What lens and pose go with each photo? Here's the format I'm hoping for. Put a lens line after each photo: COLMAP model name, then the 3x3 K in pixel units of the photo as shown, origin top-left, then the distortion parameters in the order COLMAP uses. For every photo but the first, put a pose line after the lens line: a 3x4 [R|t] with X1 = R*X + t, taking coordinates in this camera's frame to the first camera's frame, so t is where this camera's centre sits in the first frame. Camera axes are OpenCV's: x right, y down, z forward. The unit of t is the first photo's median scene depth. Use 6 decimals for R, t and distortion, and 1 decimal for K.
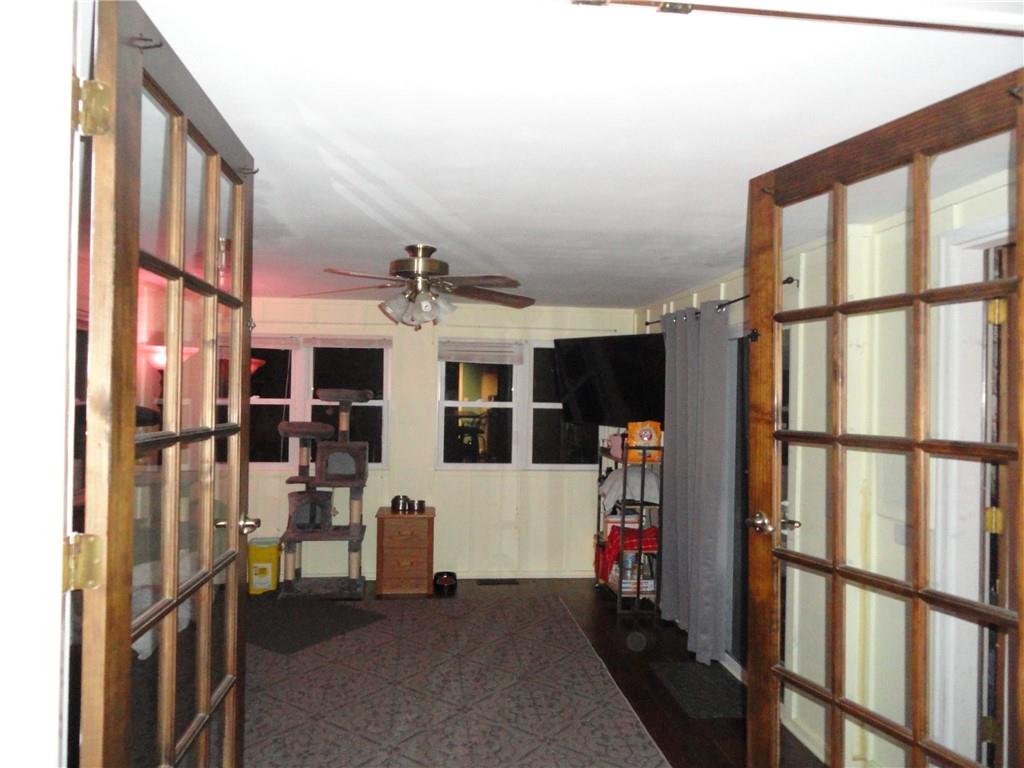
lens RADIAL K [[724.8, 0, 519.1], [0, 724.8, 384.0], [0, 0, 1]] dist [0.003419, 0.004174]
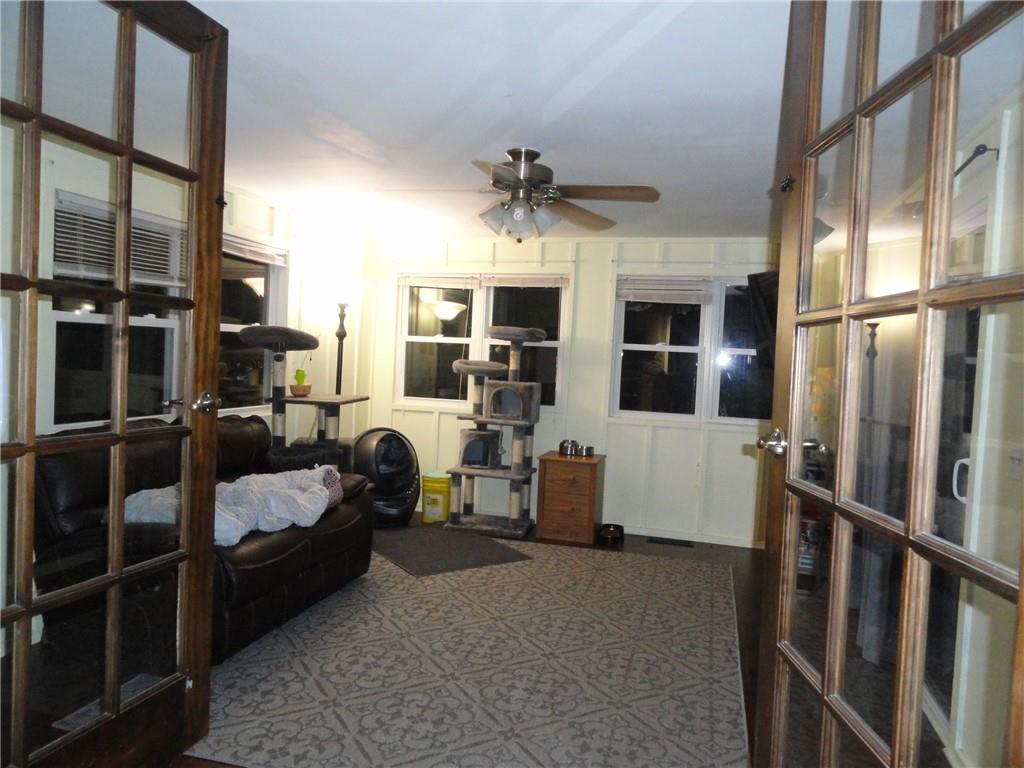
lens RADIAL K [[724.8, 0, 519.1], [0, 724.8, 384.0], [0, 0, 1]] dist [0.003419, 0.004174]
pose [[0.919259, 0.037559, -0.391857, 0.149594], [-0.023629, 0.998908, 0.040313, 0.042835], [0.392943, -0.027799, 0.919142, 0.093922]]
